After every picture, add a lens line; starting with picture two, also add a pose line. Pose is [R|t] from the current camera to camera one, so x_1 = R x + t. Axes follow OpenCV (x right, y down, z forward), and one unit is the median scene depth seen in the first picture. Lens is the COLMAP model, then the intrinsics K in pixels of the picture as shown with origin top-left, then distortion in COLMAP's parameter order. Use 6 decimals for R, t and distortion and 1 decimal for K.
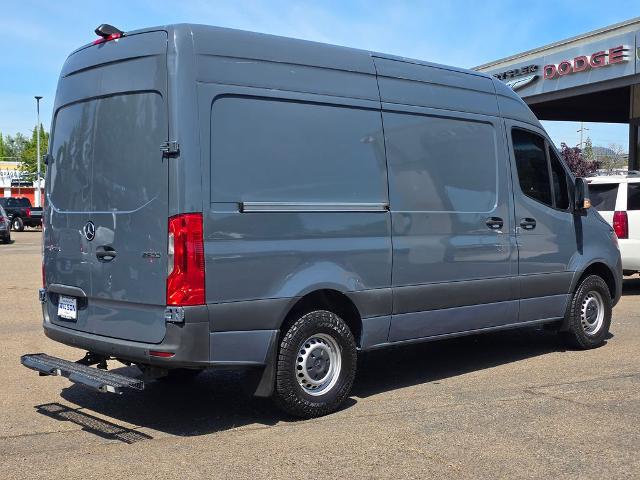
lens RADIAL K [[867.0, 0, 320.0], [0, 867.0, 240.0], [0, 0, 1]] dist [0.078583, -0.084882]
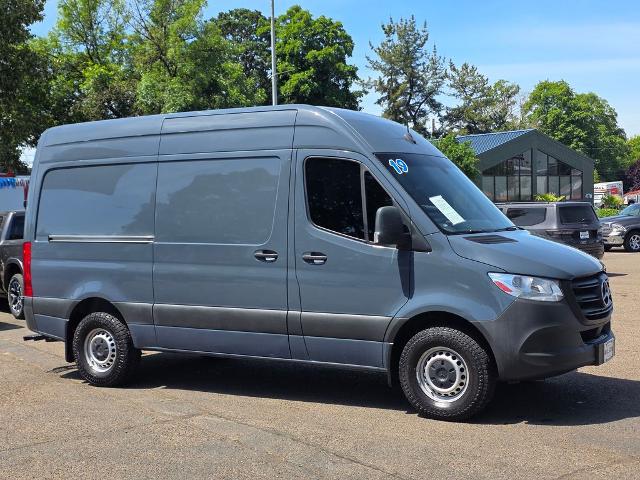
lens RADIAL K [[867.0, 0, 320.0], [0, 867.0, 240.0], [0, 0, 1]] dist [0.078583, -0.084882]
pose [[0.282079, 0.034208, -0.958781, 1.401478], [-0.016348, 0.999390, 0.030847, -0.082408], [0.959252, 0.006973, 0.282466, 0.906618]]
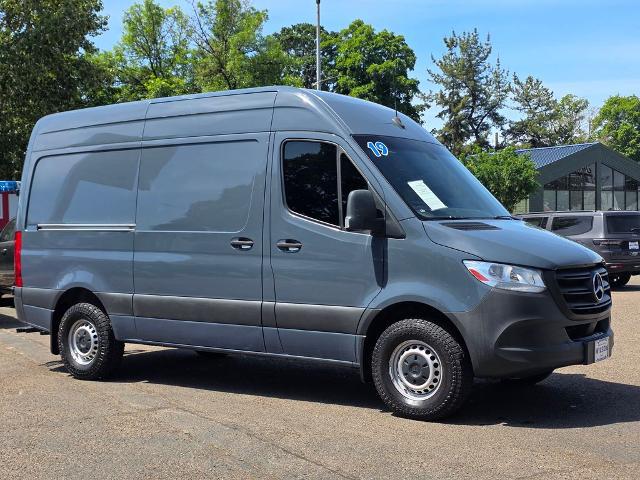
lens RADIAL K [[867.0, 0, 320.0], [0, 867.0, 240.0], [0, 0, 1]] dist [0.078583, -0.084882]
pose [[0.206788, 0.019136, -0.978199, 1.371999], [-0.028817, 0.999494, 0.013461, -0.045687], [0.977961, 0.025405, 0.207235, 1.037029]]
